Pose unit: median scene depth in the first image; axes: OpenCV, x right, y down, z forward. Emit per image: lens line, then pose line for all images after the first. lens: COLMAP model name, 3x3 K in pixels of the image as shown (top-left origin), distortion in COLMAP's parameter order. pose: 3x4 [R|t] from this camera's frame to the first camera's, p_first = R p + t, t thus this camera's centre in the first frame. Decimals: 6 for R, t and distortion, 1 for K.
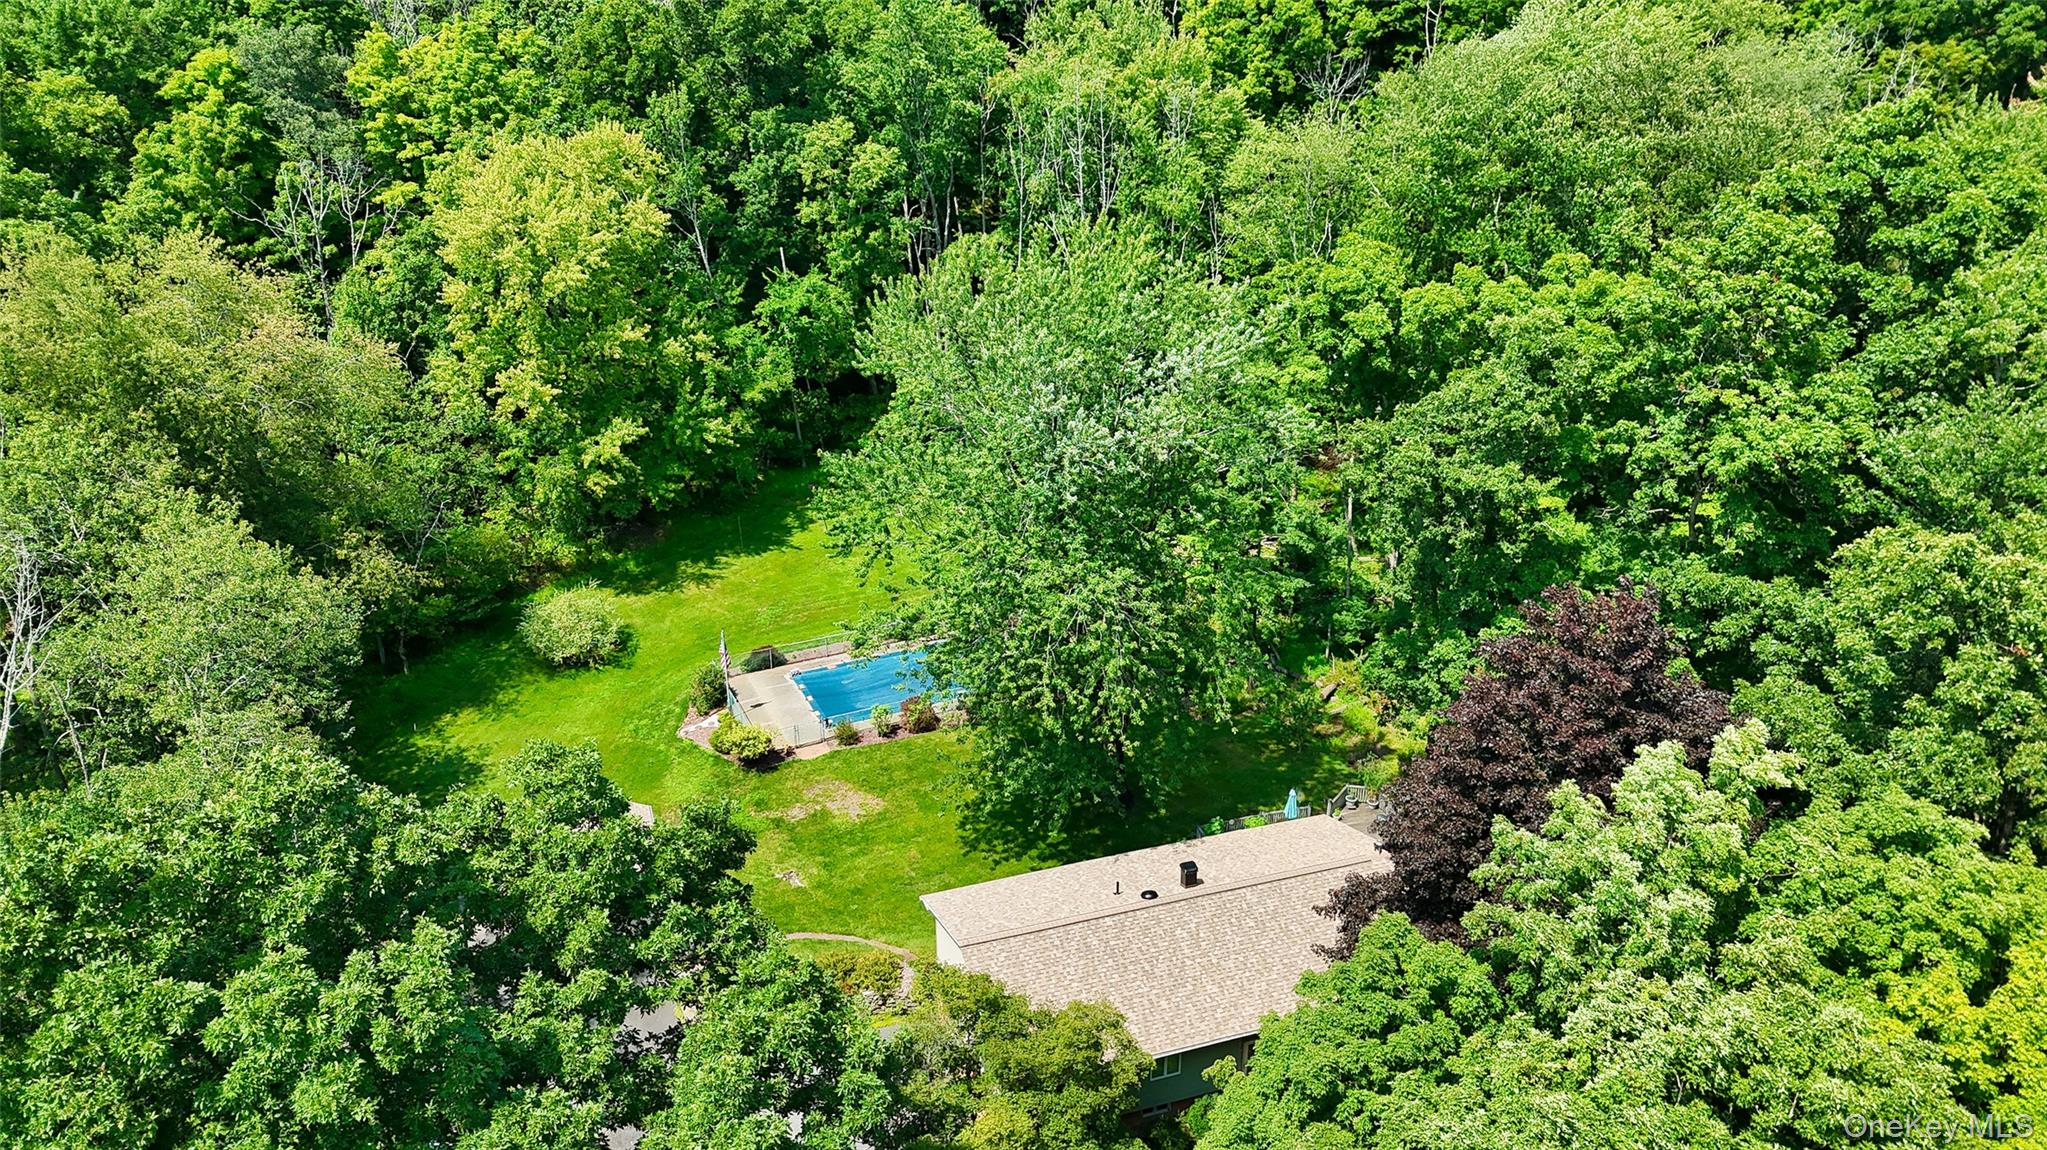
lens RADIAL K [[1484.9, 0, 1023.5], [0, 1484.9, 575.0], [0, 0, 1]] dist [0.176251, -0.545611]
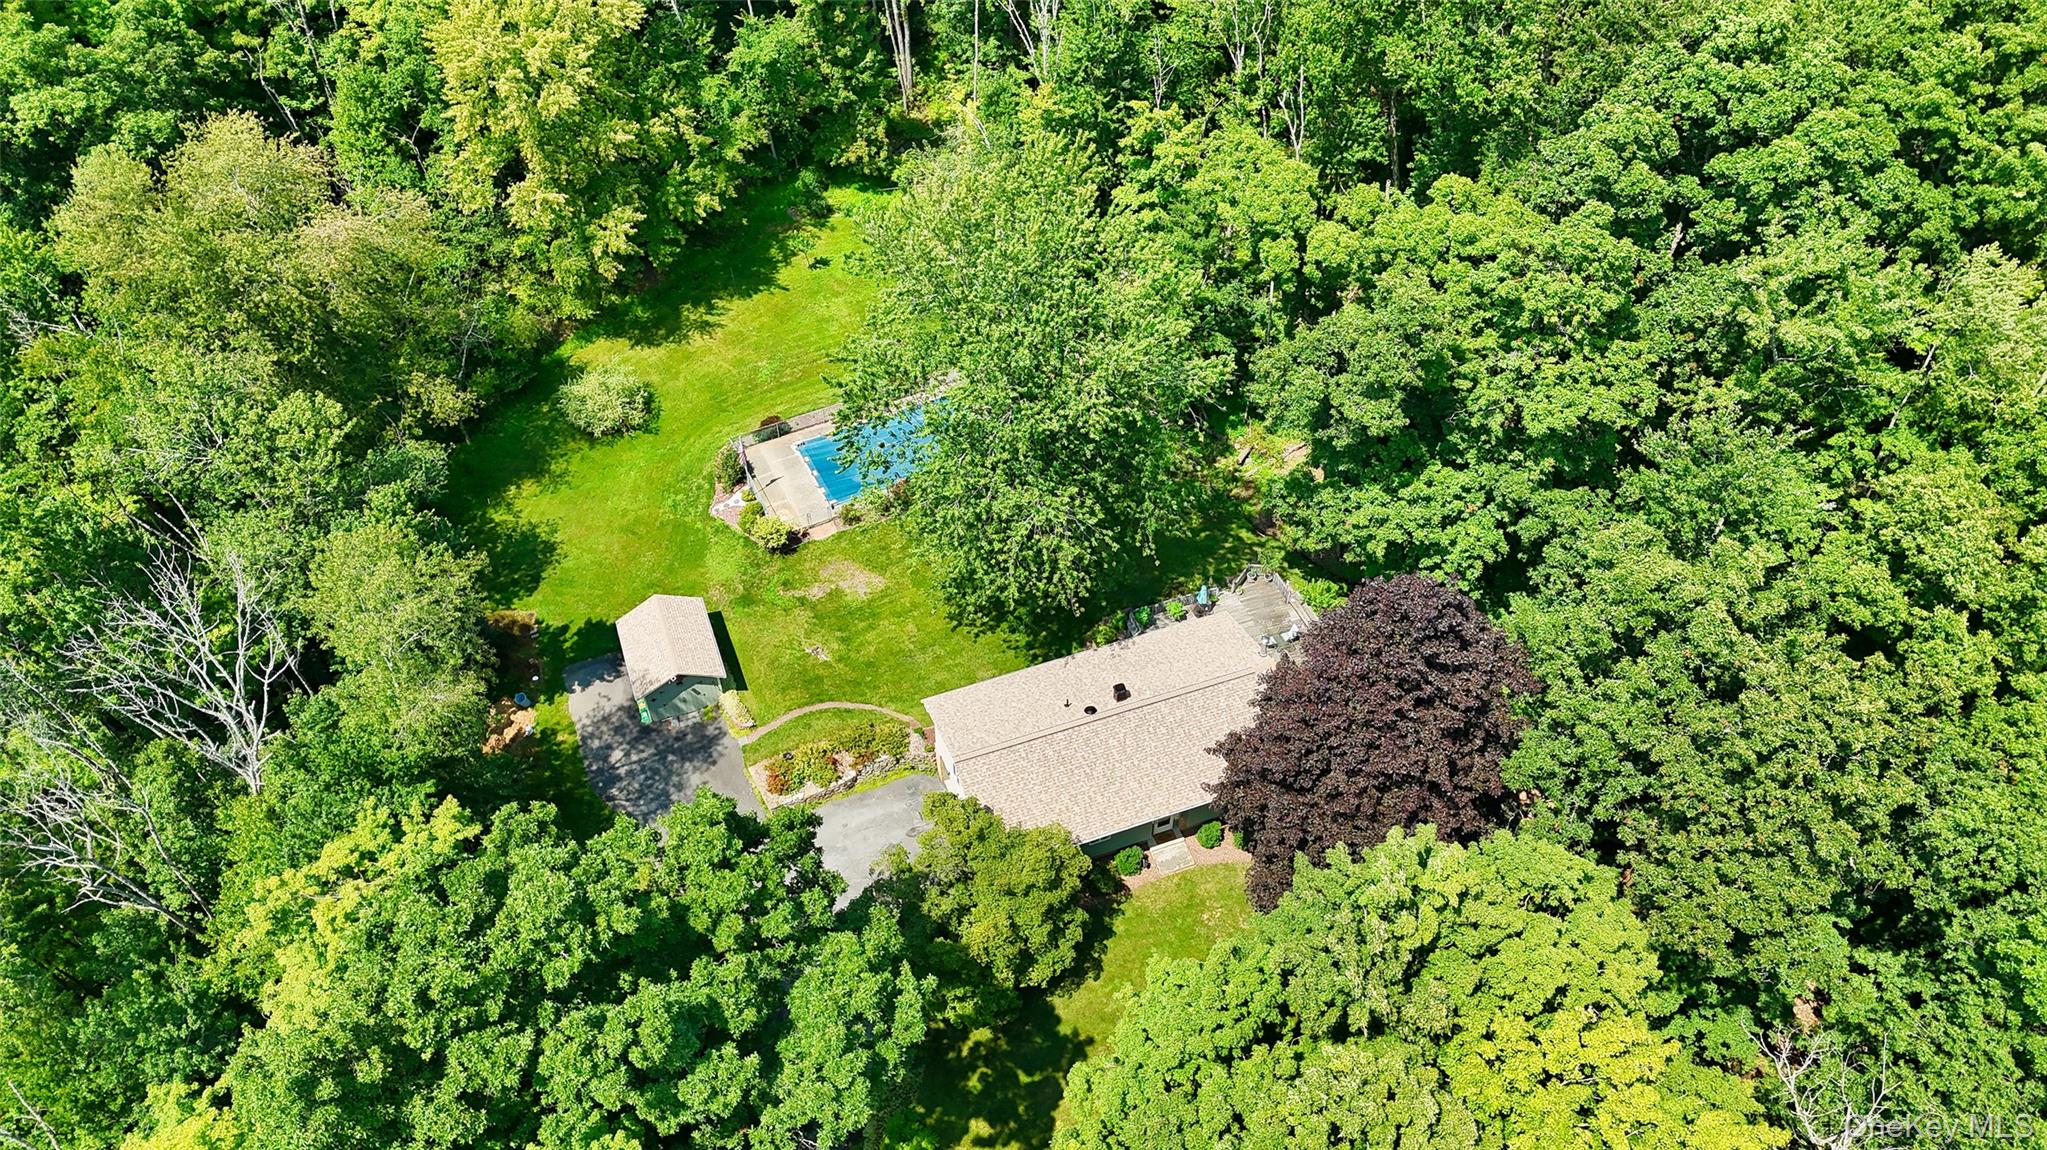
lens RADIAL K [[1484.9, 0, 1023.5], [0, 1484.9, 575.0], [0, 0, 1]] dist [0.176251, -0.545611]
pose [[0.999518, -0.023511, 0.020282, -0.001343], [0.013428, 0.916251, 0.400379, -0.315685], [-0.027996, -0.399913, 0.916125, -0.137601]]
